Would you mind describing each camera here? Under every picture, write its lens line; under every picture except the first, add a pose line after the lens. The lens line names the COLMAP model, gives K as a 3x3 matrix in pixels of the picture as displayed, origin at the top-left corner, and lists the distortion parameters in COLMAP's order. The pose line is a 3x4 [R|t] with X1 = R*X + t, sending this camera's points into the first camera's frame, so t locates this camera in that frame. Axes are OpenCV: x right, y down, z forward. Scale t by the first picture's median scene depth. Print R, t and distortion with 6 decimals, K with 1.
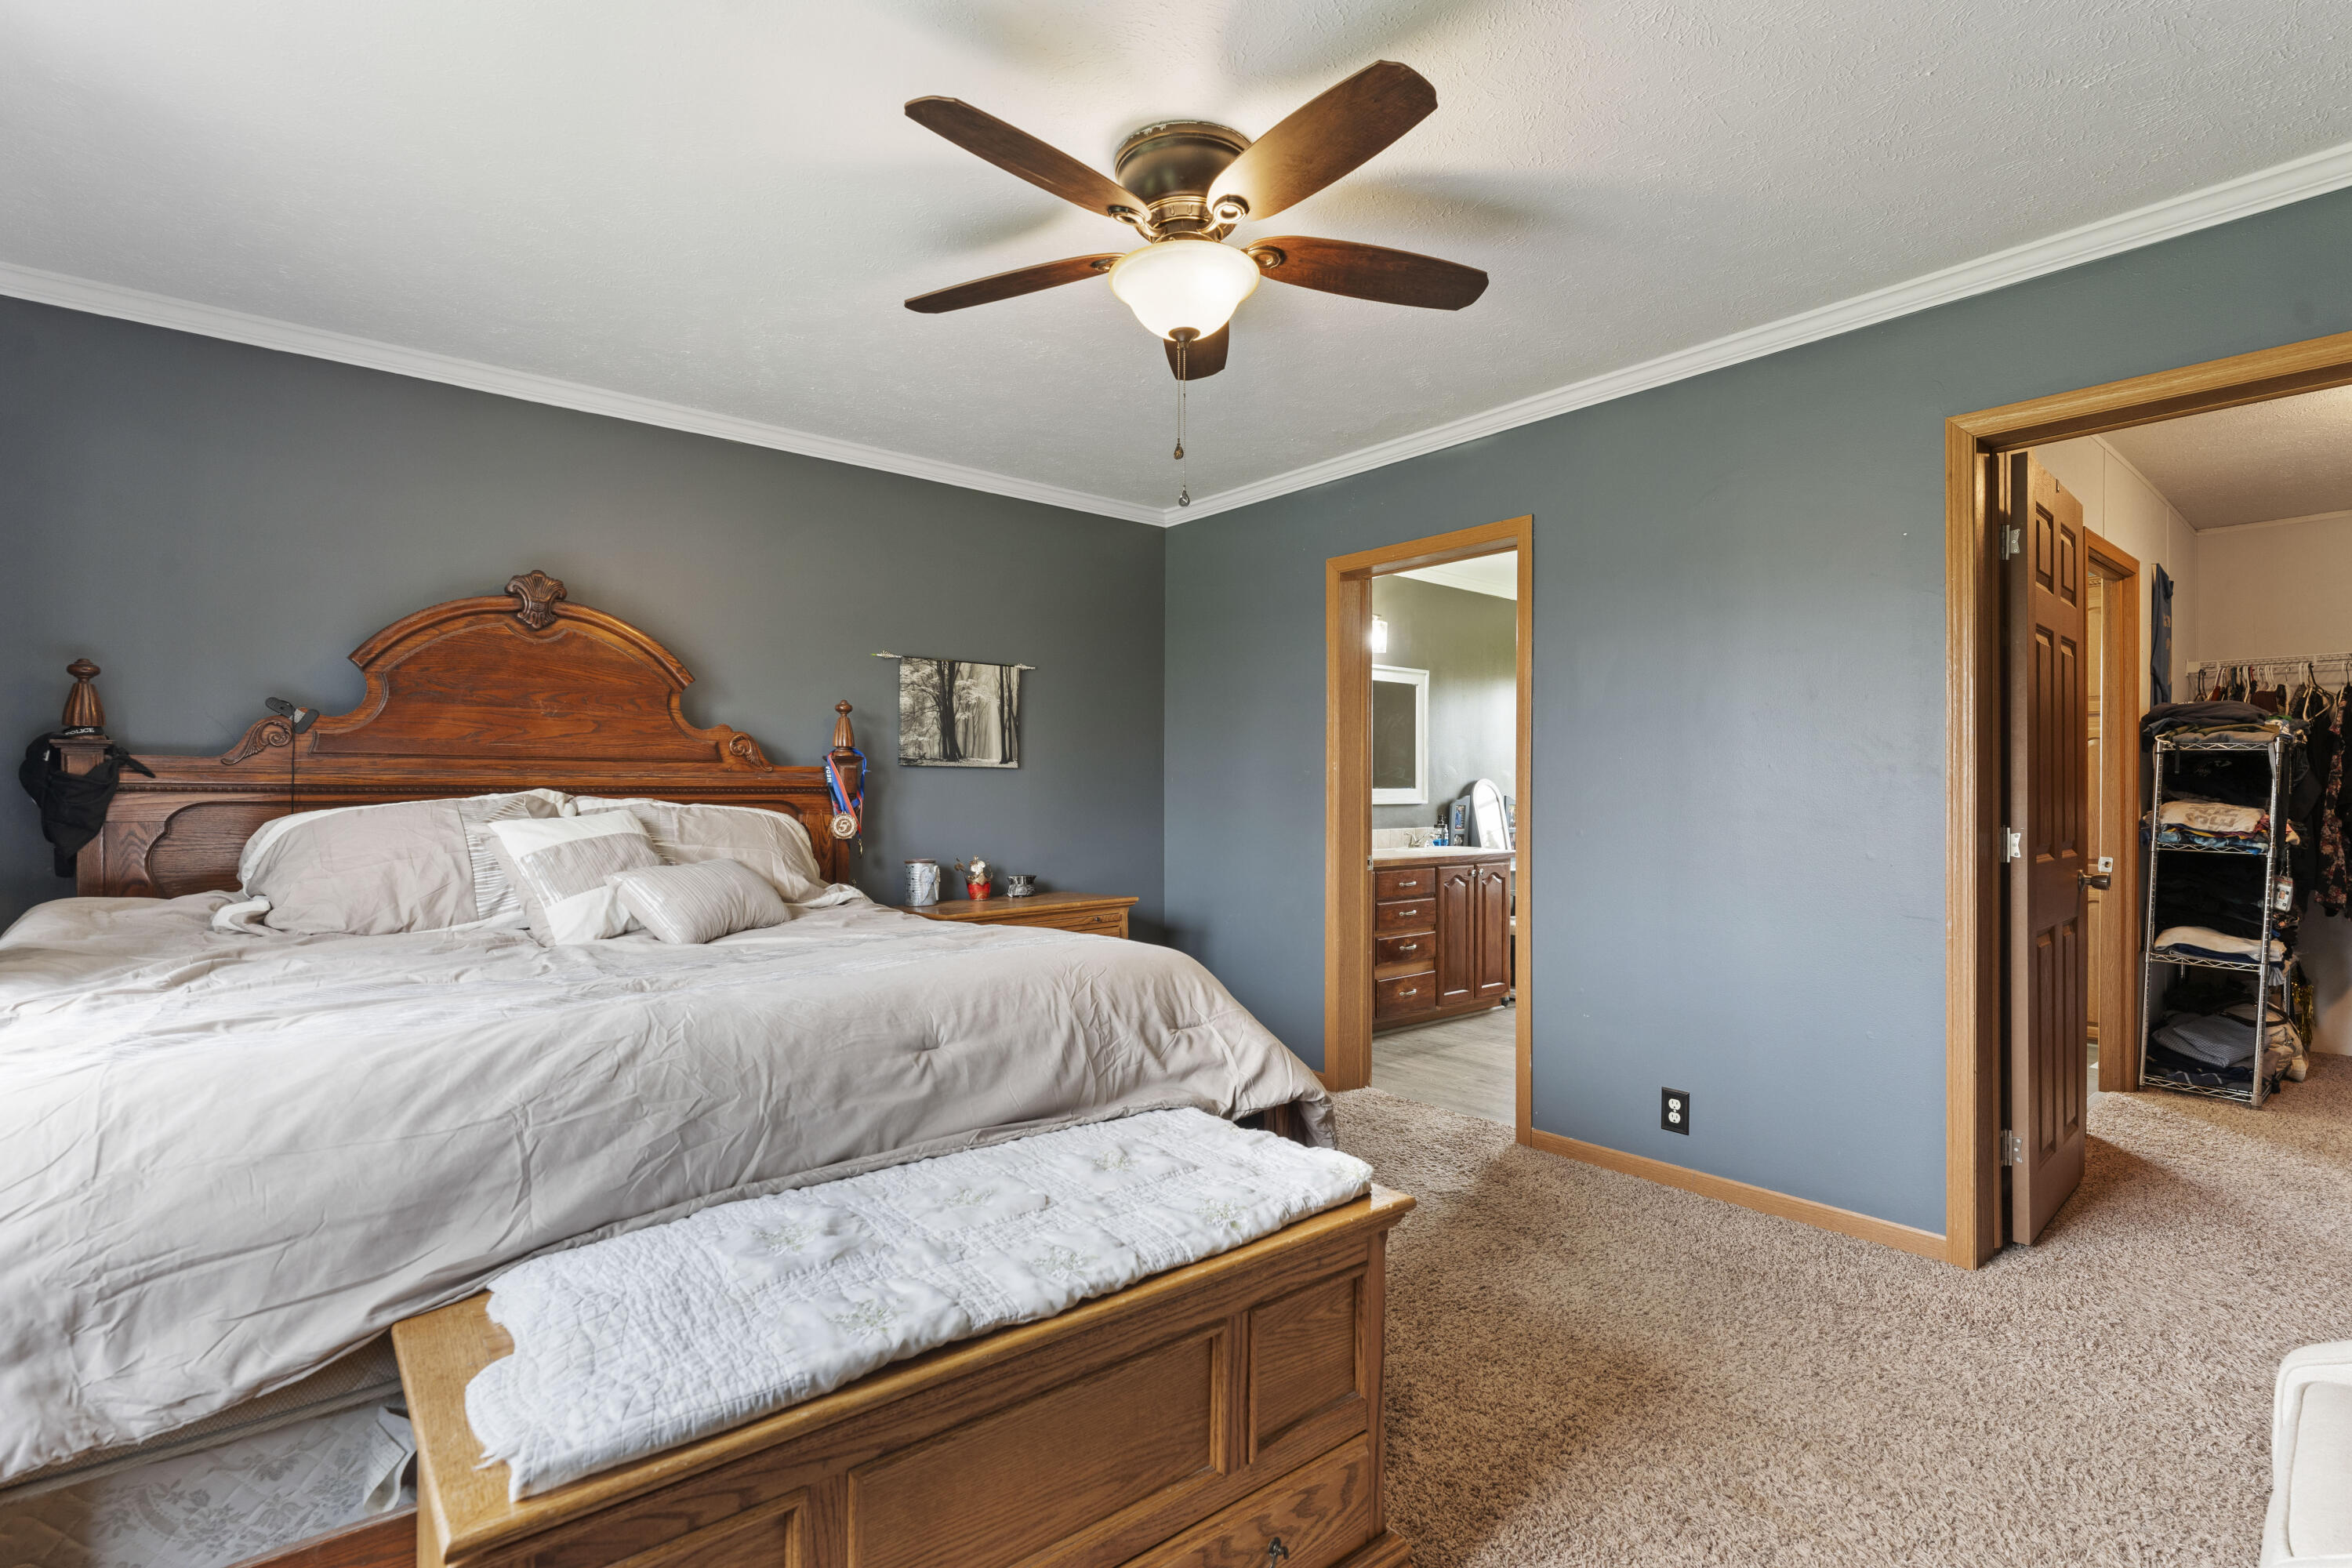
lens RADIAL K [[1107.6, 0, 1176.0], [0, 1107.6, 784.0], [0, 0, 1]] dist [-0.002379, -0.000353]
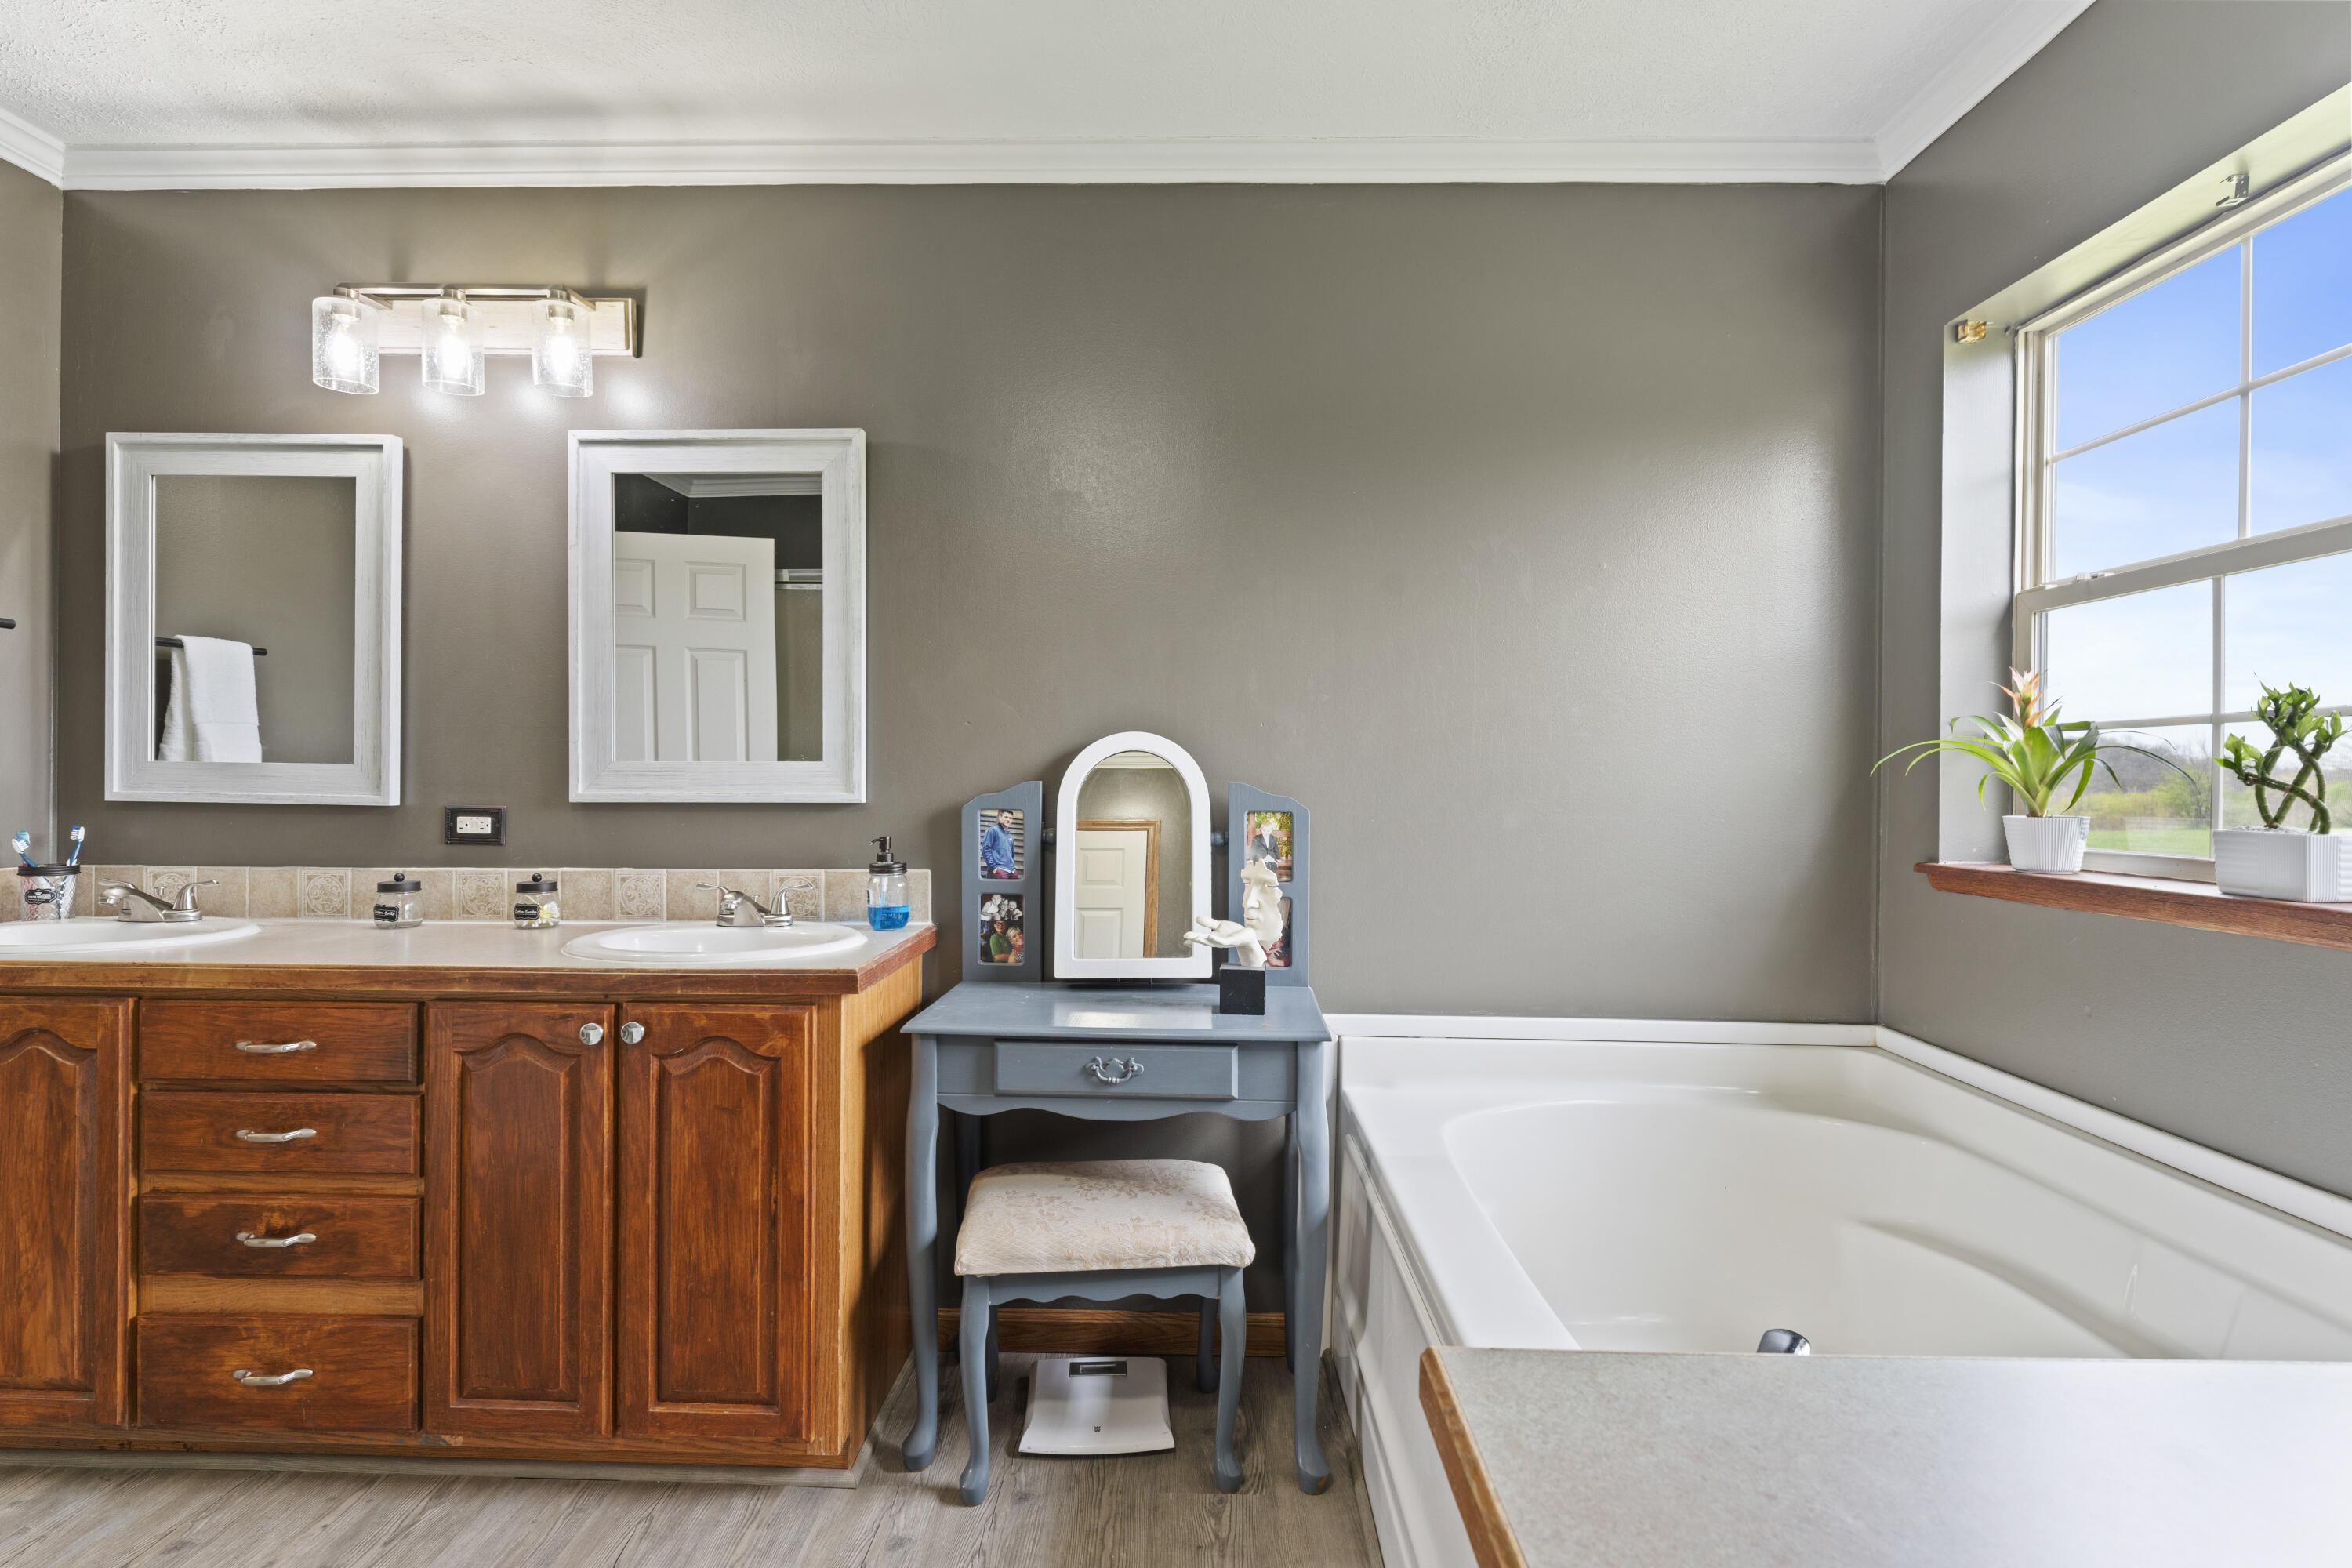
lens RADIAL K [[1107.6, 0, 1176.0], [0, 1107.6, 784.0], [0, 0, 1]] dist [-0.002379, -0.000353]
pose [[0.757150, 0.000311, -0.653241, 0.279672], [0.003548, 0.999983, 0.004588, 0.005142], [0.653231, -0.005791, 0.757136, 0.409992]]
